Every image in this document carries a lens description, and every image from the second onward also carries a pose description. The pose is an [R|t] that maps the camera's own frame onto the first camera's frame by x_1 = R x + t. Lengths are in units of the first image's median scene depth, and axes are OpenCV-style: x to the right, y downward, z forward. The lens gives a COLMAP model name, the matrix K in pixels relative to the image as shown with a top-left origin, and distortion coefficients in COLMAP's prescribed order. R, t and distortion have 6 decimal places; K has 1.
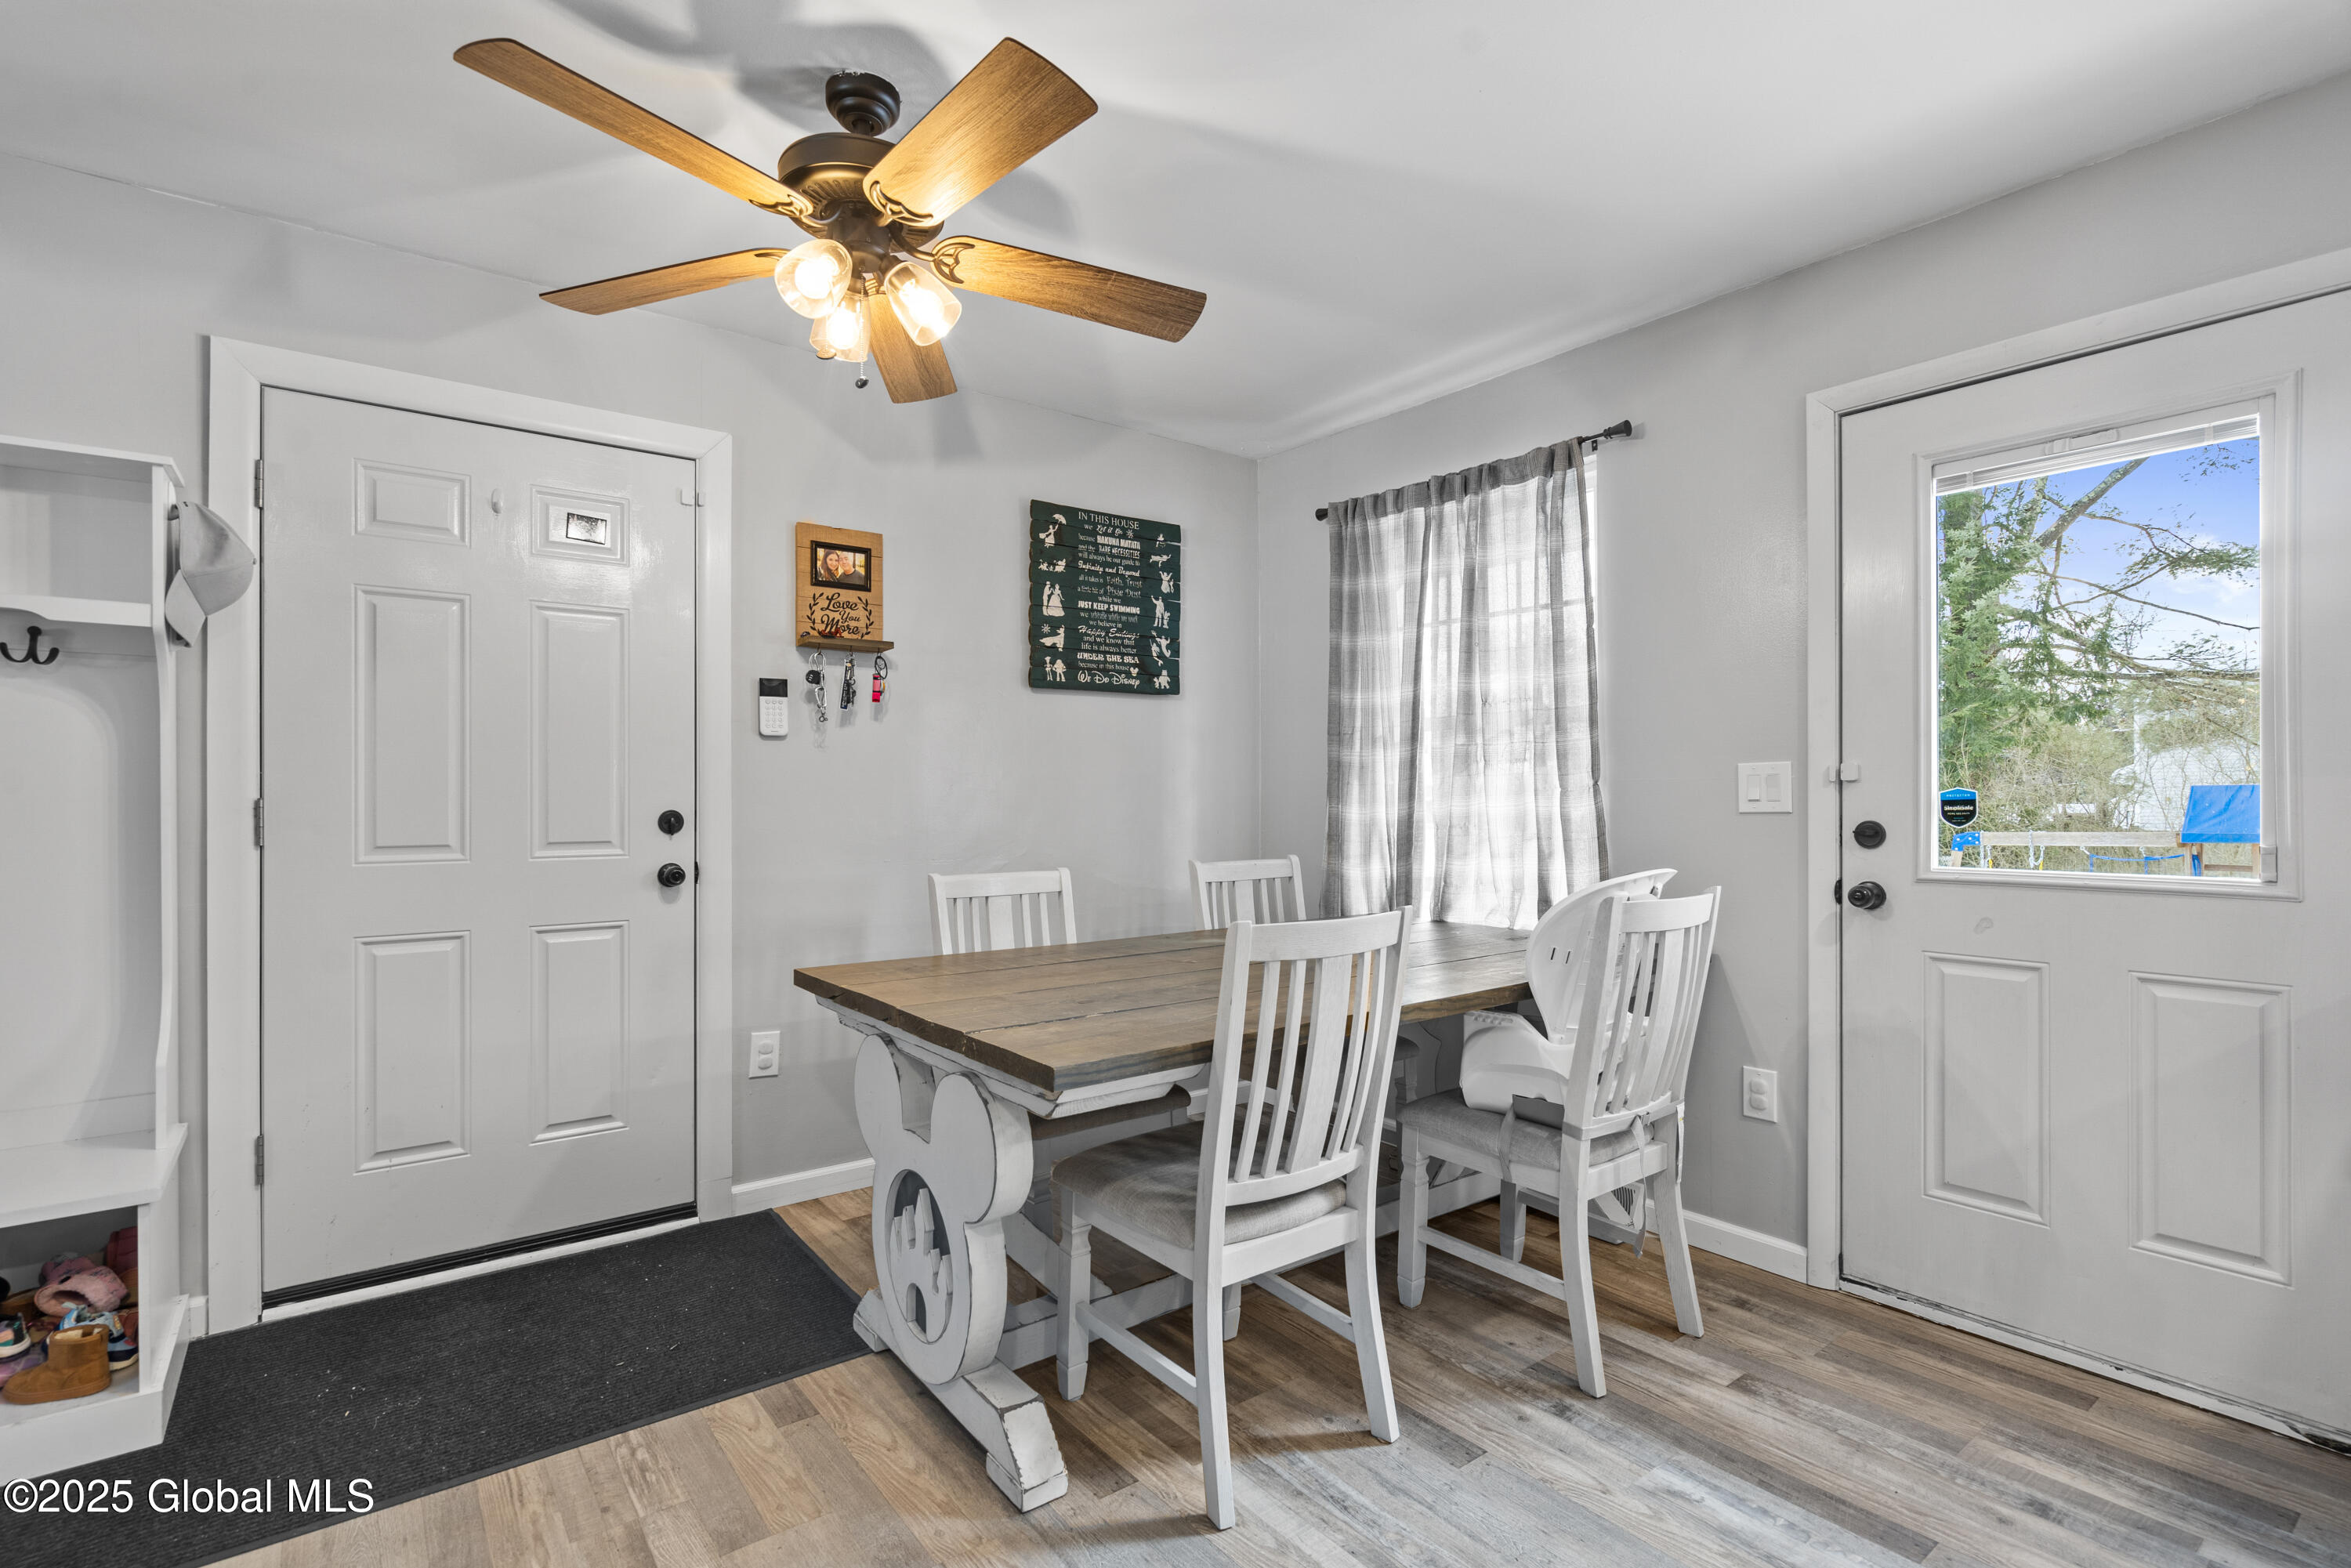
lens RADIAL K [[1115.7, 0, 1160.4], [0, 1115.7, 791.3], [0, 0, 1]] dist [-0.000229, 0.001102]
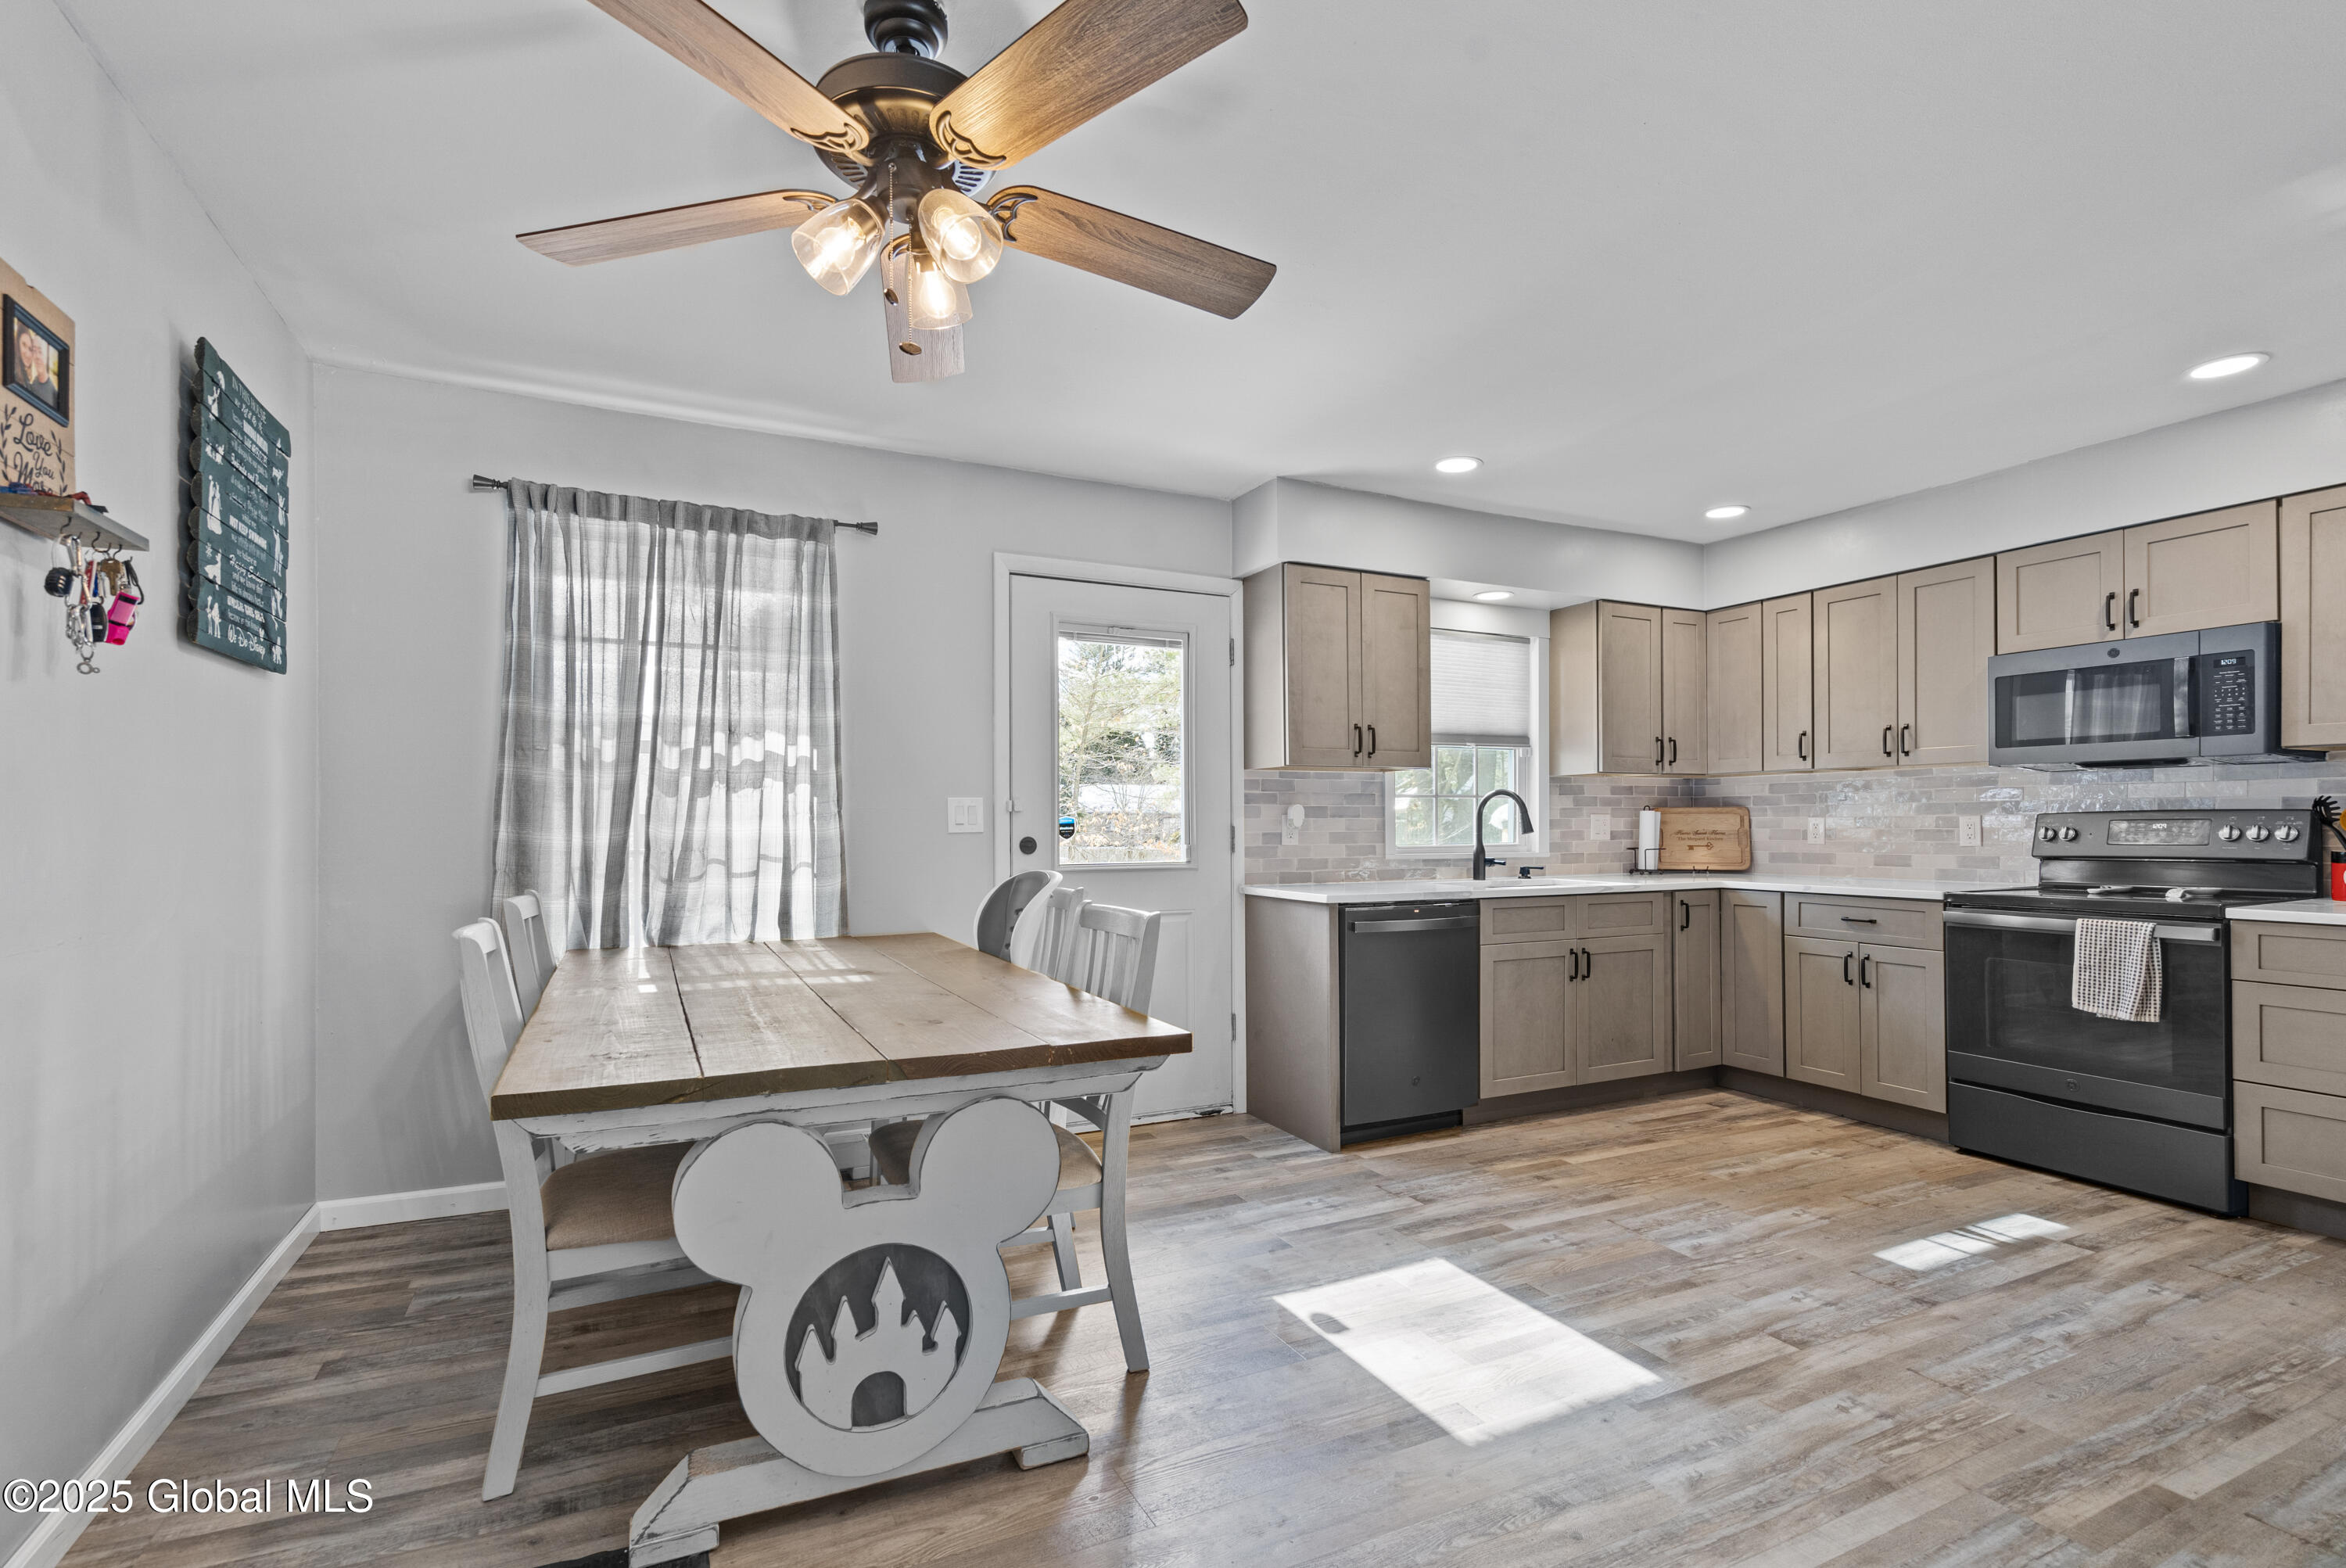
lens RADIAL K [[1091.4, 0, 1171.8], [0, 1091.4, 830.7], [0, 0, 1]] dist [0.000600, 0.000459]
pose [[0.194570, -0.006220, 0.980869, -0.630739], [-0.003640, 0.999968, 0.007063, 0.004469], [-0.980882, -0.004945, 0.194542, 0.374955]]
